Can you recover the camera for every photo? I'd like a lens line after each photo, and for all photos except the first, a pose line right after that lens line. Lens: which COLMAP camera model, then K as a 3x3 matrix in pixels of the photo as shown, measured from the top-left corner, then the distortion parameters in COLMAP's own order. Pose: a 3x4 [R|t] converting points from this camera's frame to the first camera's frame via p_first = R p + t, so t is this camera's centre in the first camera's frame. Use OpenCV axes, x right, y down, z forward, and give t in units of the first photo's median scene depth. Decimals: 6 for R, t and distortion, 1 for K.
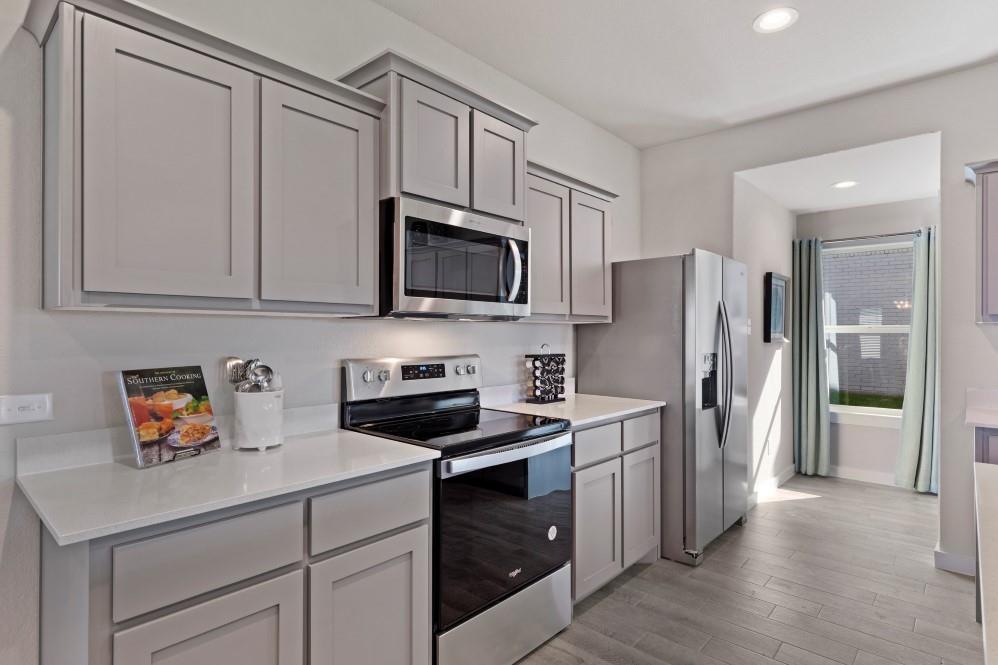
lens RADIAL K [[523.8, 0, 502.0], [0, 523.8, 333.6], [0, 0, 1]] dist [-0.000468, 0.003433]
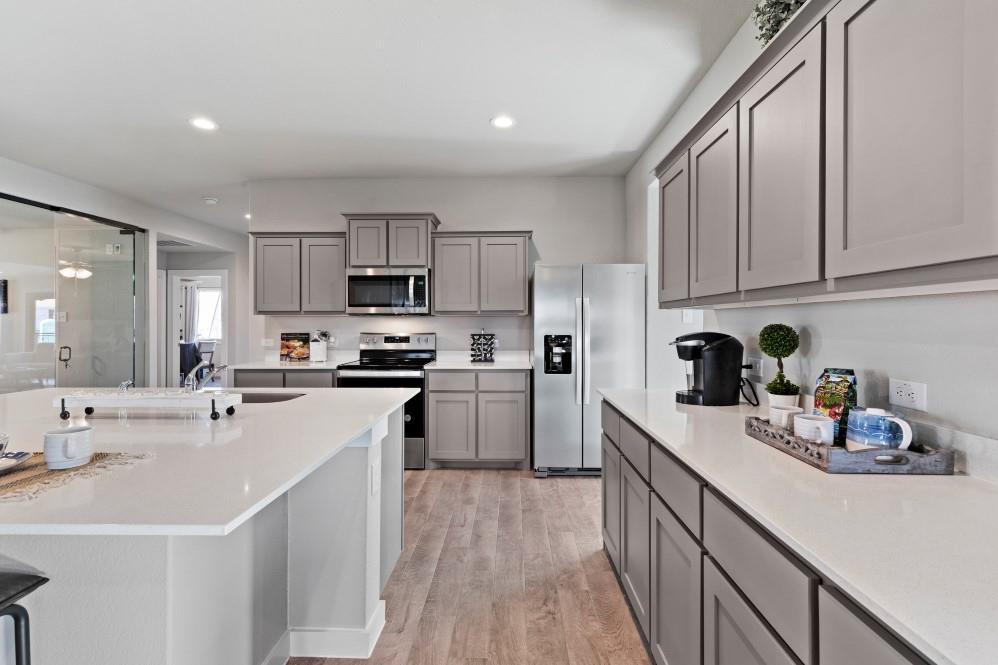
lens RADIAL K [[448.6, 0, 507.7], [0, 448.6, 324.0], [0, 0, 1]] dist [0.005233, 0.000044]
pose [[0.656592, -0.002621, -0.754242, 1.606827], [0.001971, 0.999997, -0.001760, 0.012502], [0.754244, -0.000331, 0.656595, 0.127037]]
